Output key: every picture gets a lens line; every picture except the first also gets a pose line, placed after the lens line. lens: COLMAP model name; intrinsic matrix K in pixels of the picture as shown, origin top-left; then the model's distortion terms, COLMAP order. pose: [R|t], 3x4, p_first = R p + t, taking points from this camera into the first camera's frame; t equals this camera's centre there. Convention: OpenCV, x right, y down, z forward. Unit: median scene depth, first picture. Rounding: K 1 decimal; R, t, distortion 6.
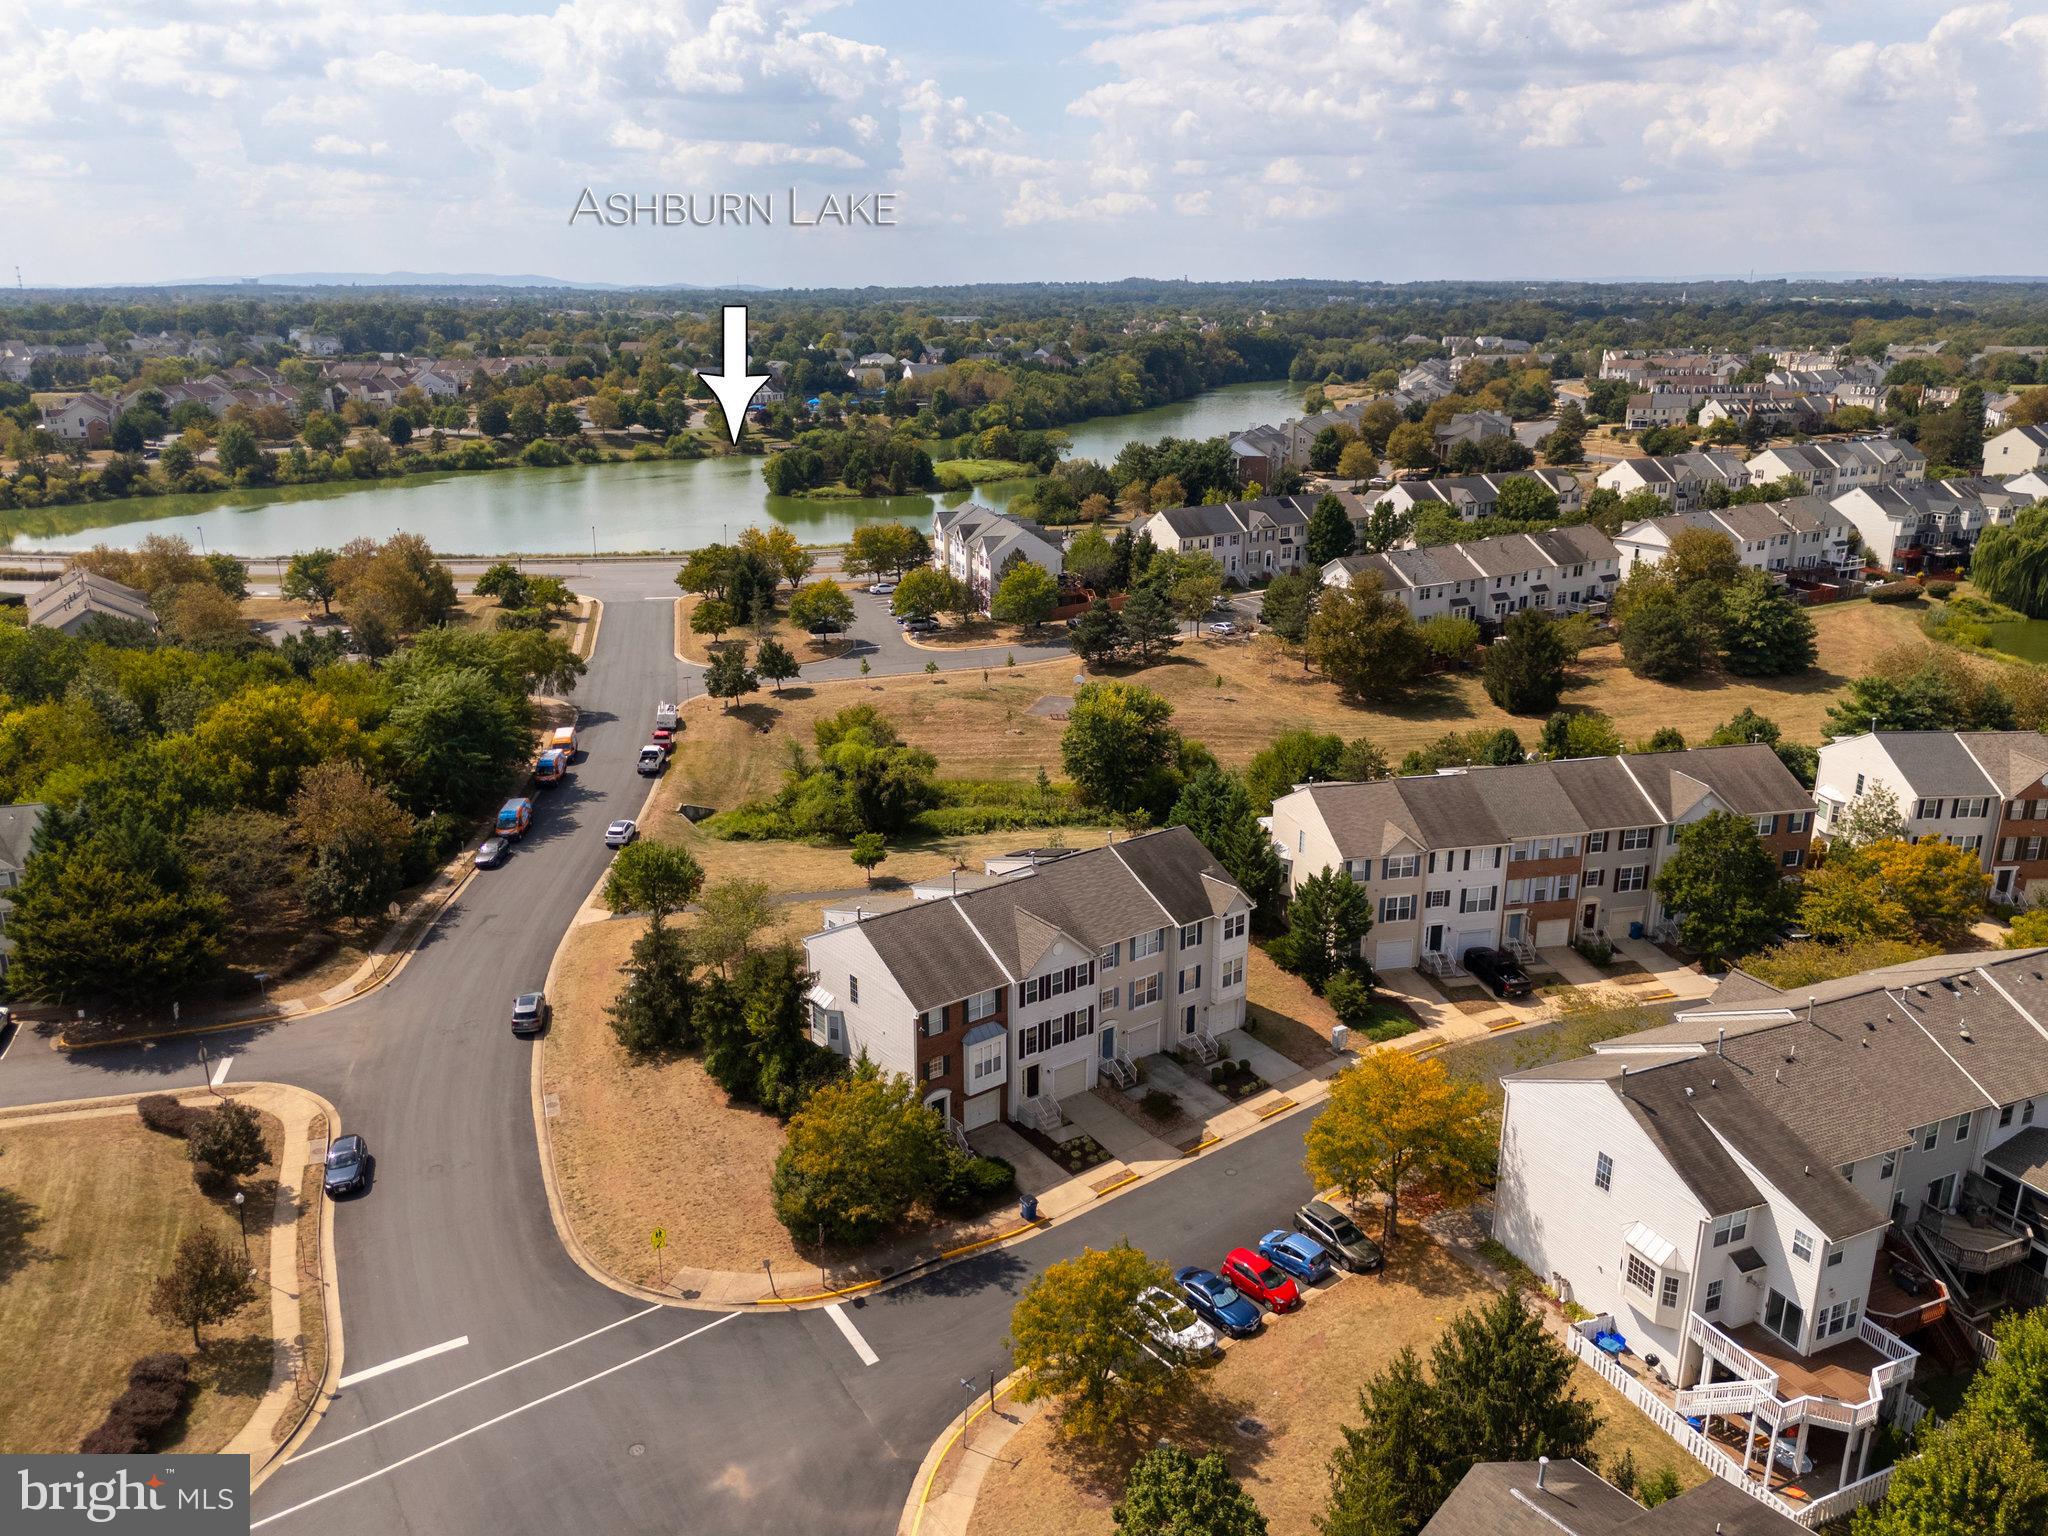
lens RADIAL K [[1510.6, 0, 1077.8], [0, 1510.6, 762.1], [0, 0, 1]] dist [0.037768, -0.009757]
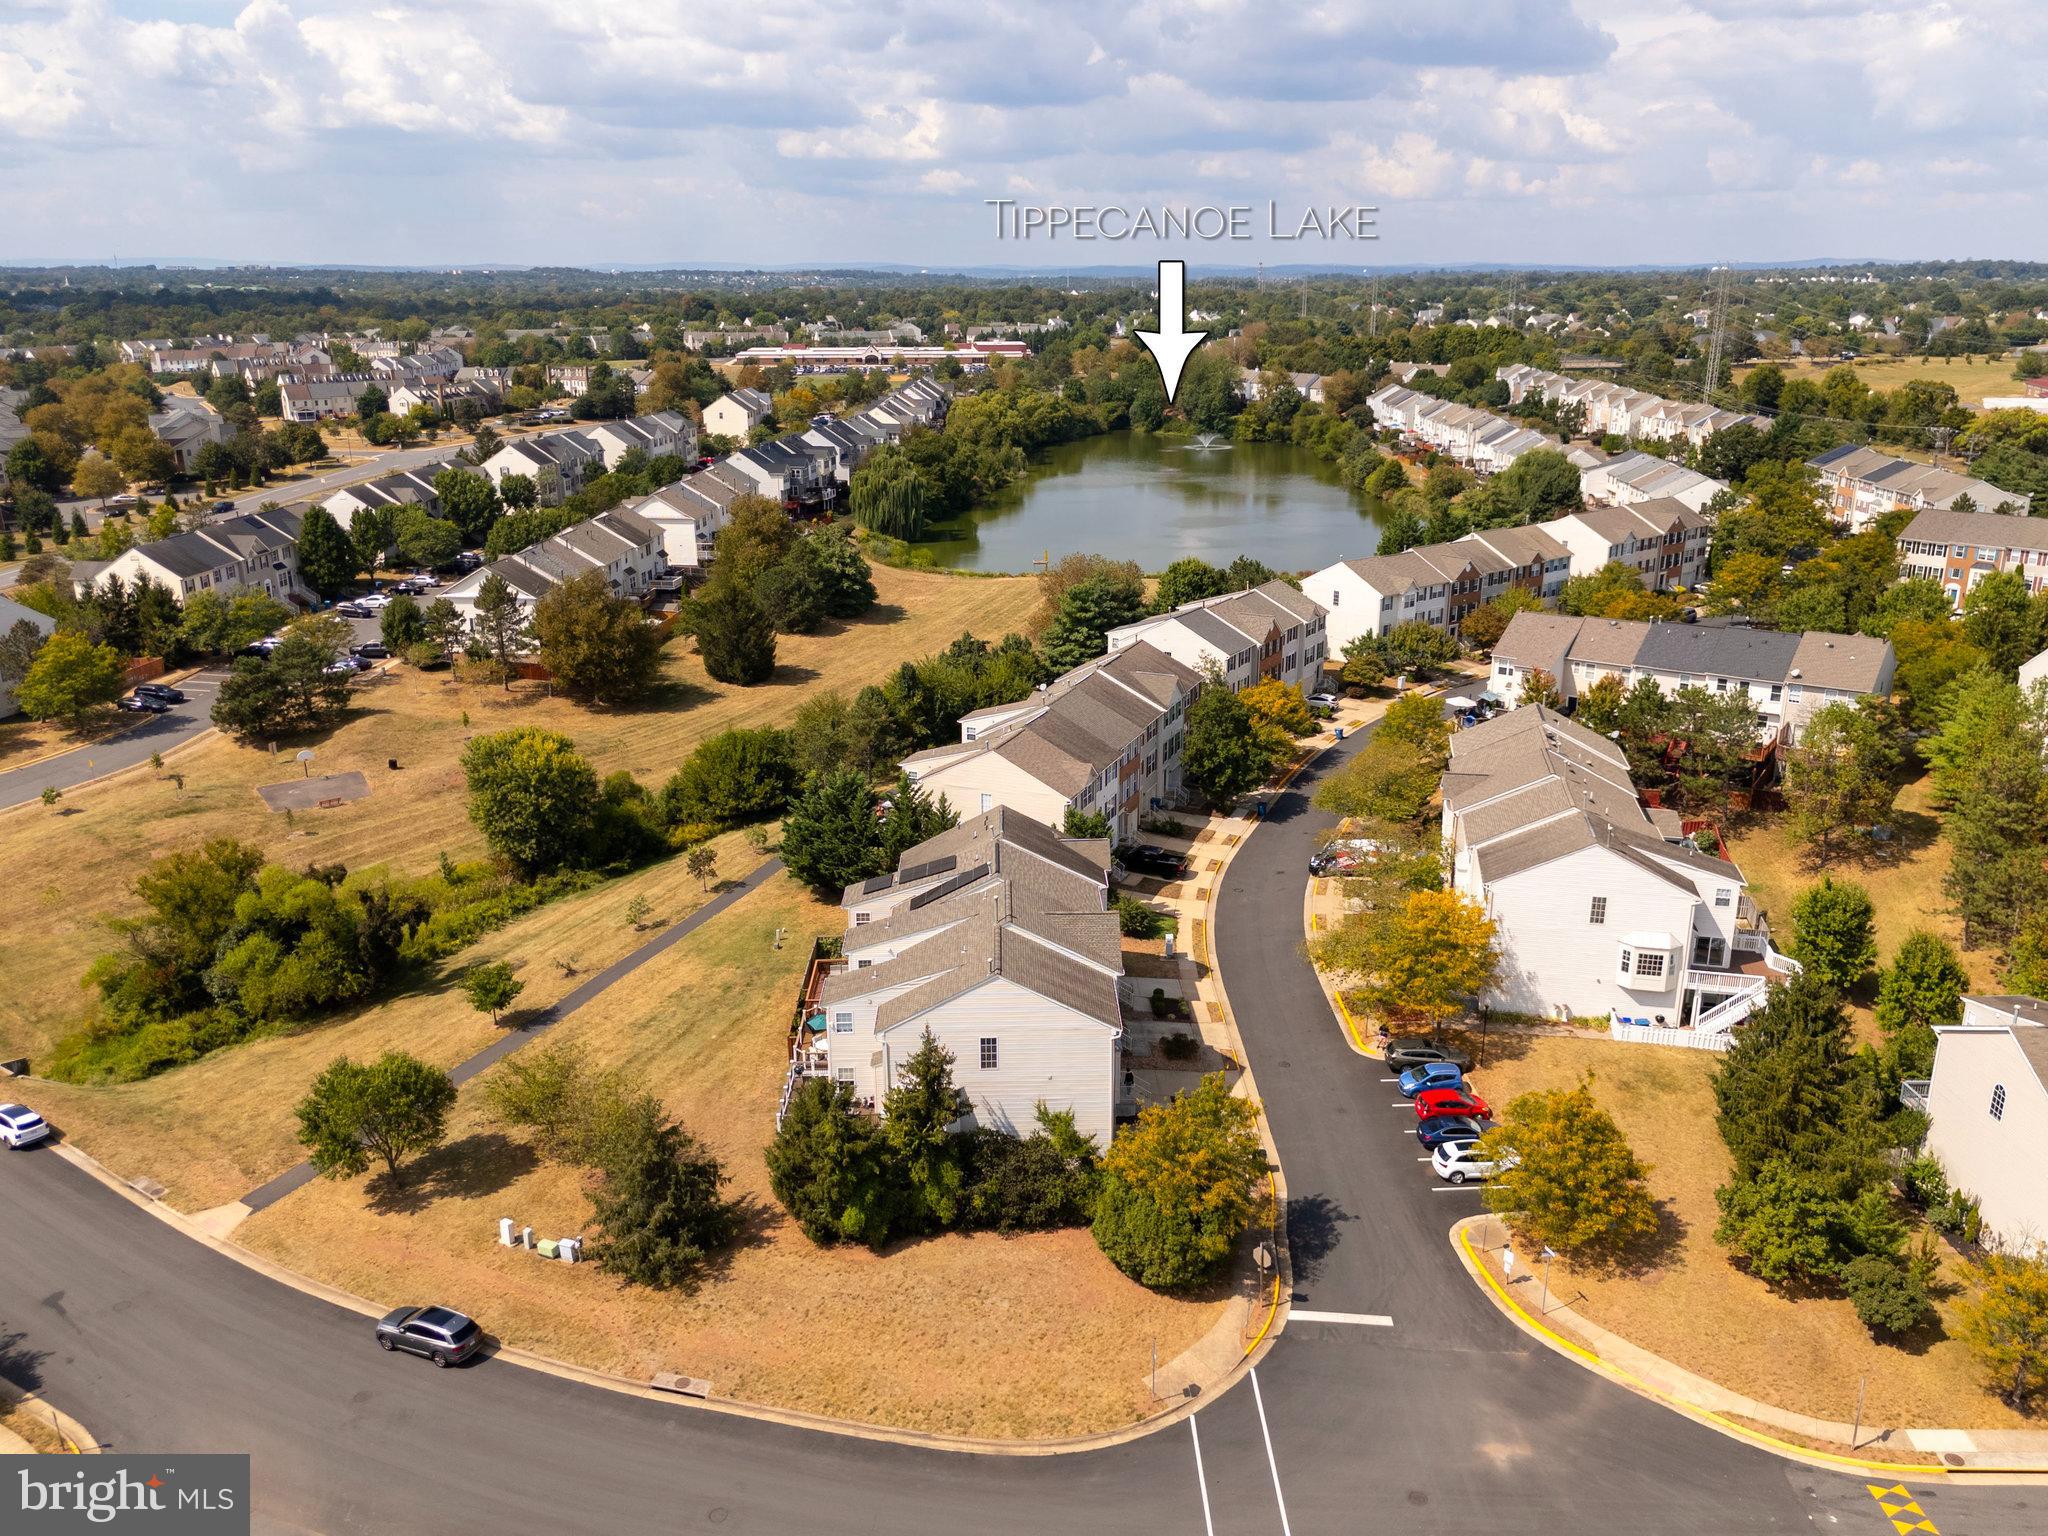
lens RADIAL K [[1510.6, 0, 1030.6], [0, 1510.6, 775.3], [0, 0, 1]] dist [0.037768, -0.009757]
pose [[0.599697, -0.248880, 0.760541, -0.109703], [0.237740, 0.962906, 0.127641, -0.016263], [-0.764096, 0.104265, 0.636620, 0.057163]]
